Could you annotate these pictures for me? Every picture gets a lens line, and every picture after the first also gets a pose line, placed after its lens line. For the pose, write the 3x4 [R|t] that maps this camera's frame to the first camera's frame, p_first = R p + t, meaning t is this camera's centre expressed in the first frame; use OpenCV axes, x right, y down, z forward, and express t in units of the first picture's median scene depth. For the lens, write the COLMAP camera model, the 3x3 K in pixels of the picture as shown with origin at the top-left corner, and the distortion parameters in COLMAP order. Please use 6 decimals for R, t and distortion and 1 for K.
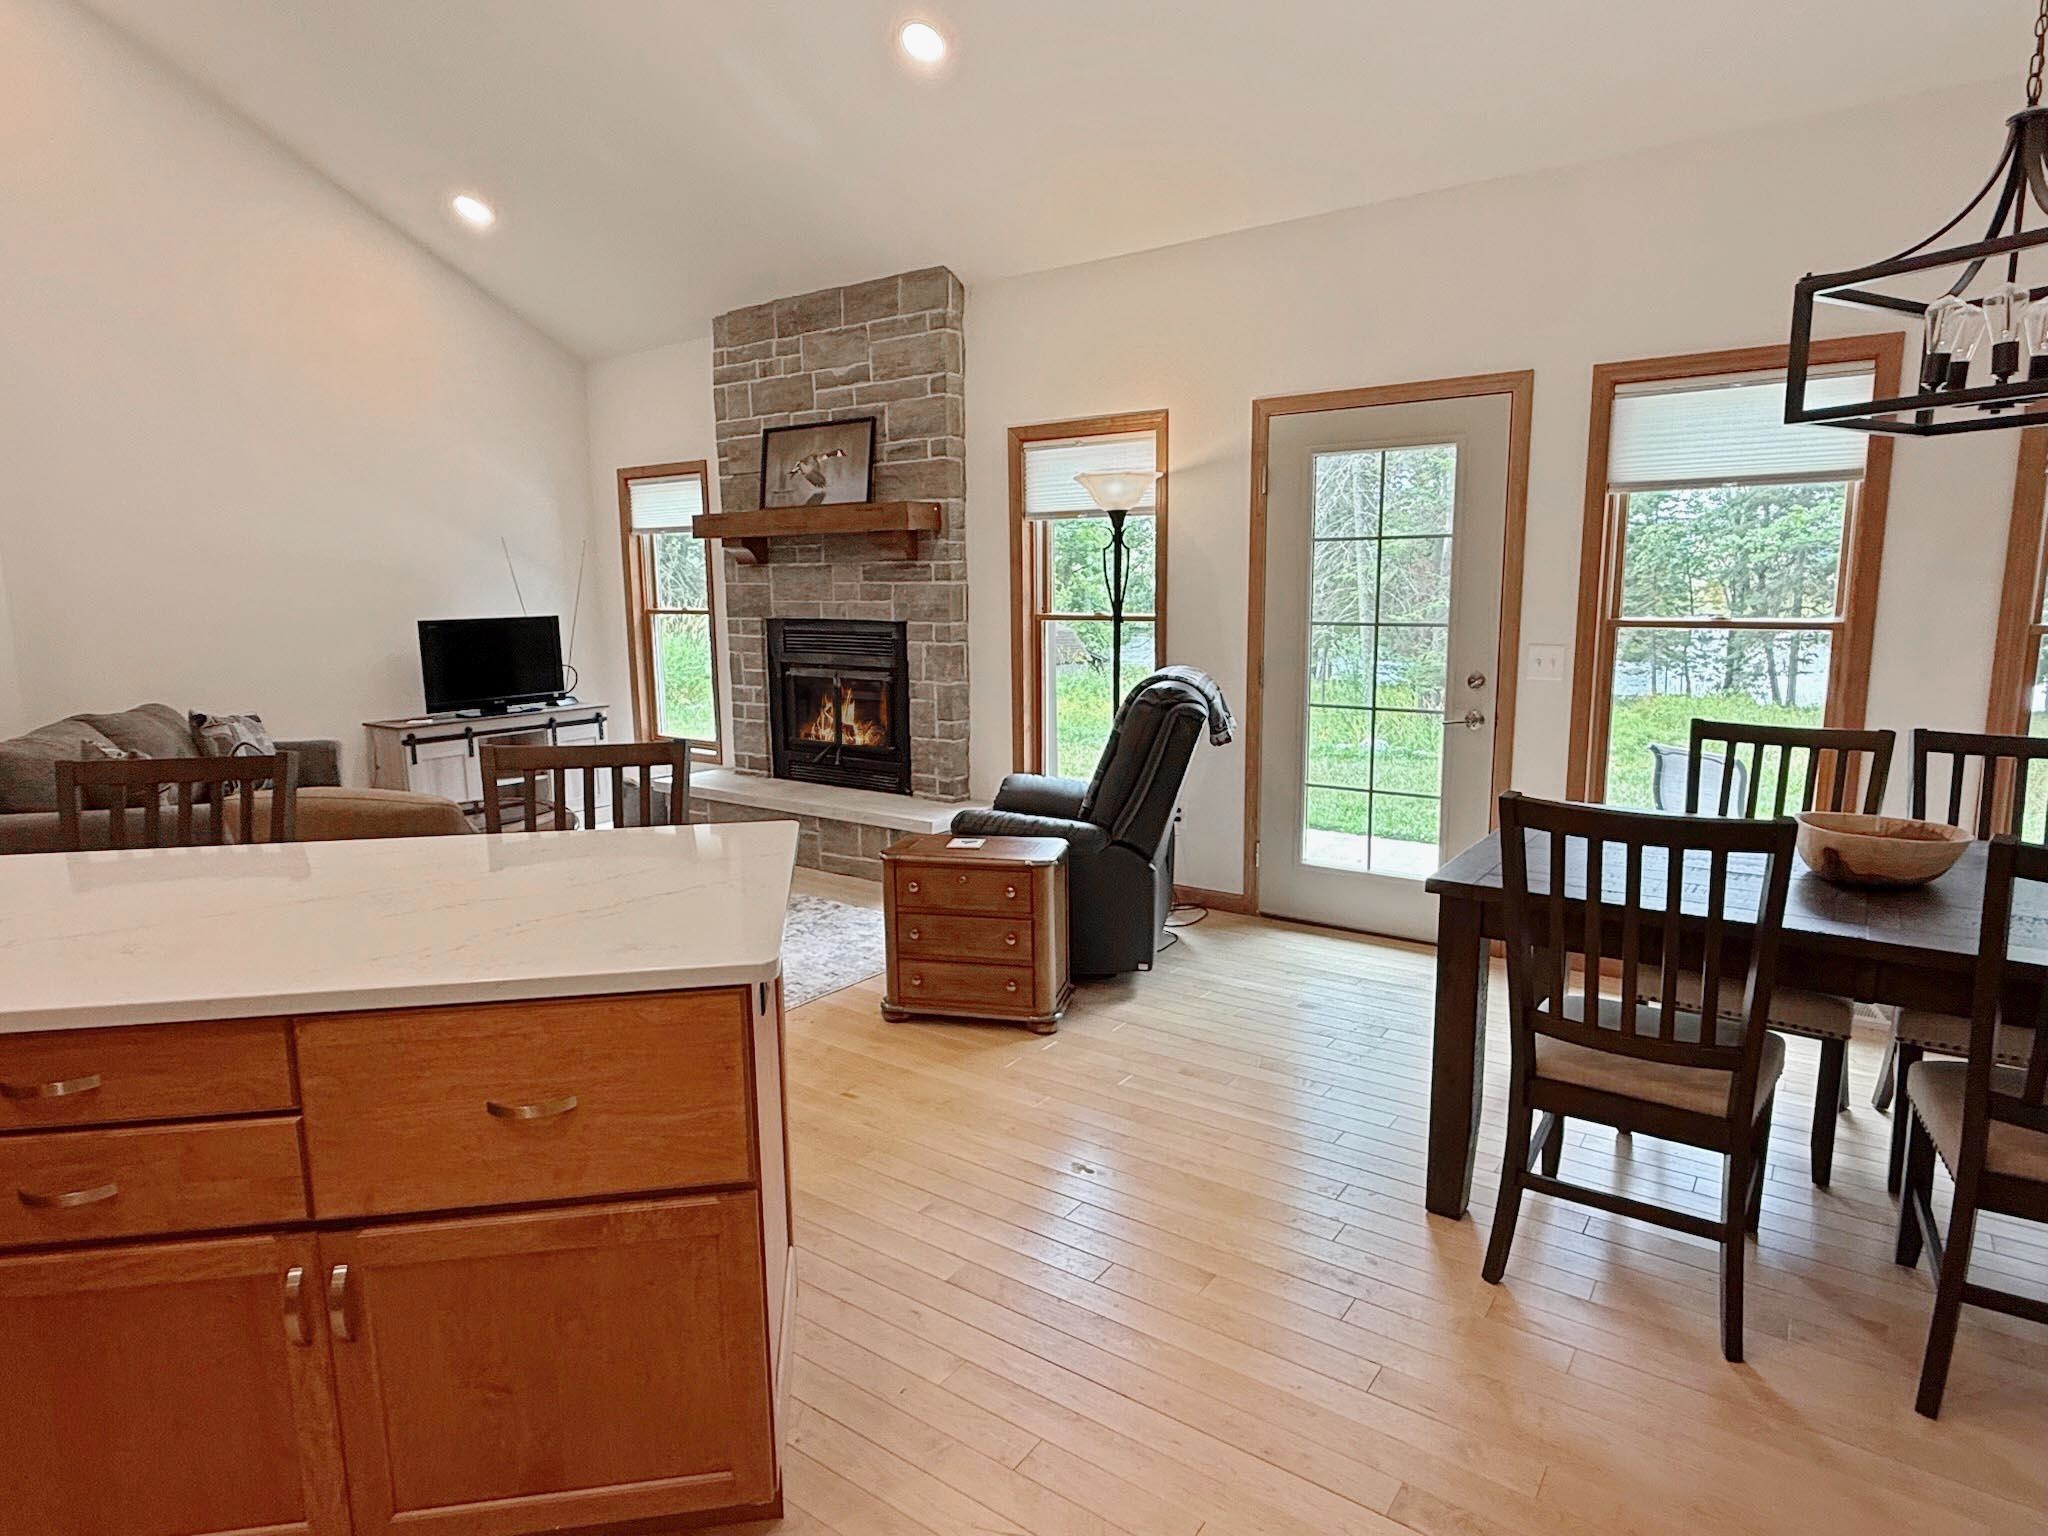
lens RADIAL K [[1158.2, 0, 1024.9], [0, 1158.2, 765.1], [0, 0, 1]] dist [-0.000923, 0.002258]
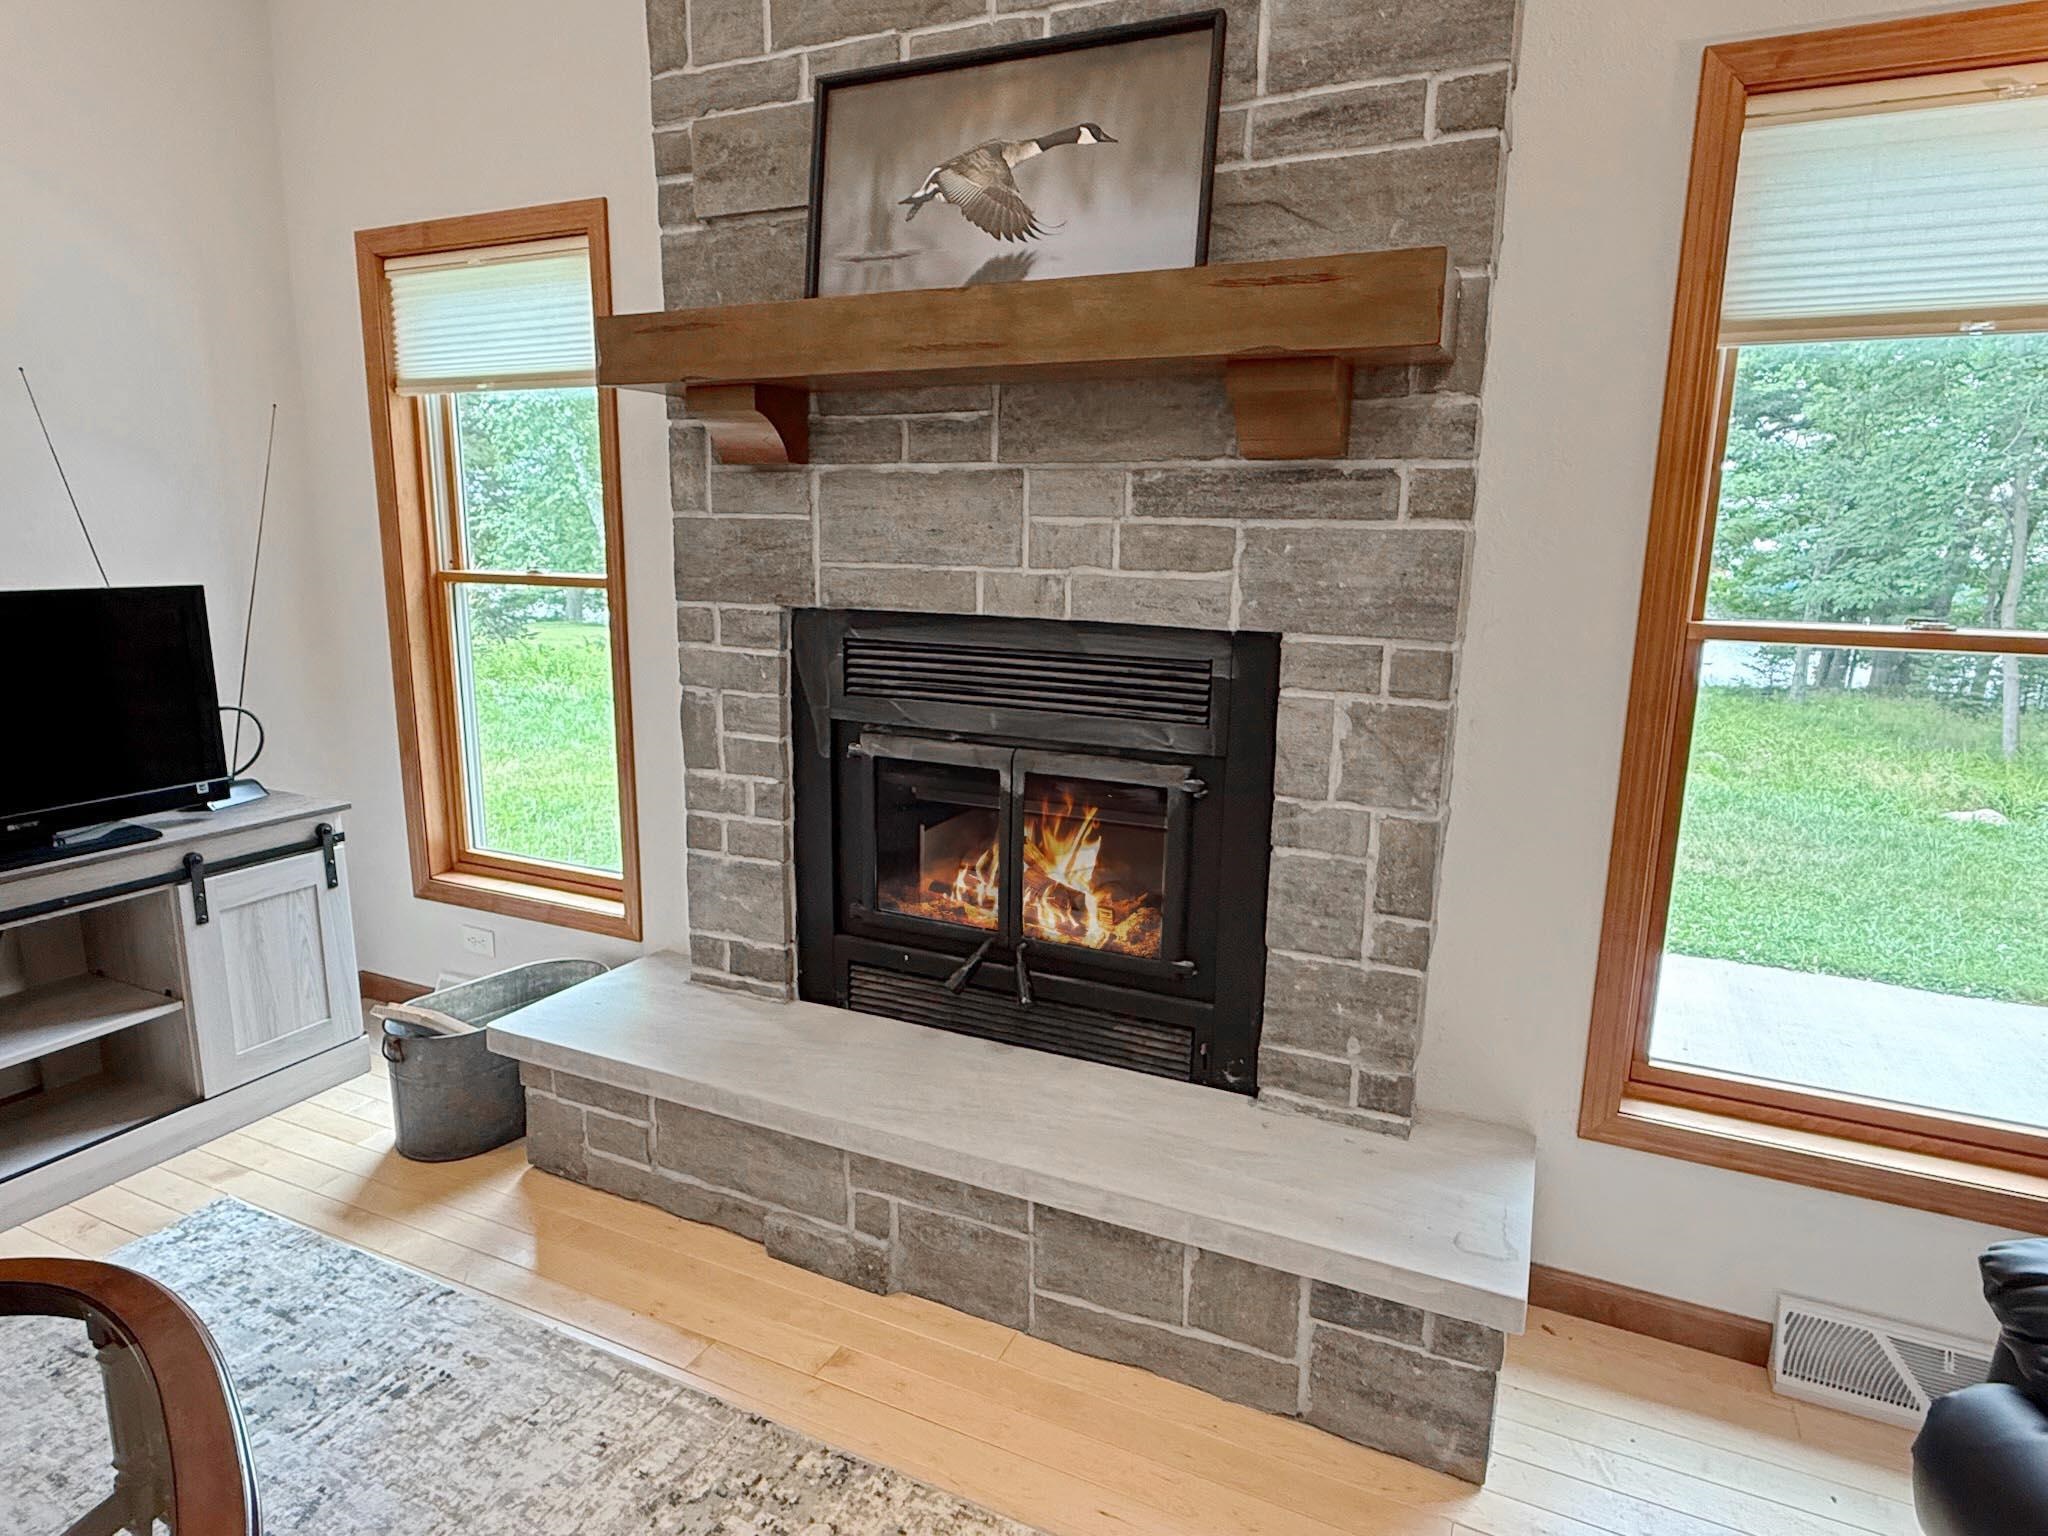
lens RADIAL K [[1158.2, 0, 1019.4], [0, 1158.2, 763.6], [0, 0, 1]] dist [-0.000923, 0.002258]
pose [[0.980577, -0.011238, 0.195810, -0.263673], [0.004319, 0.999352, 0.035728, -0.102421], [-0.196085, -0.034188, 0.979991, 0.704095]]
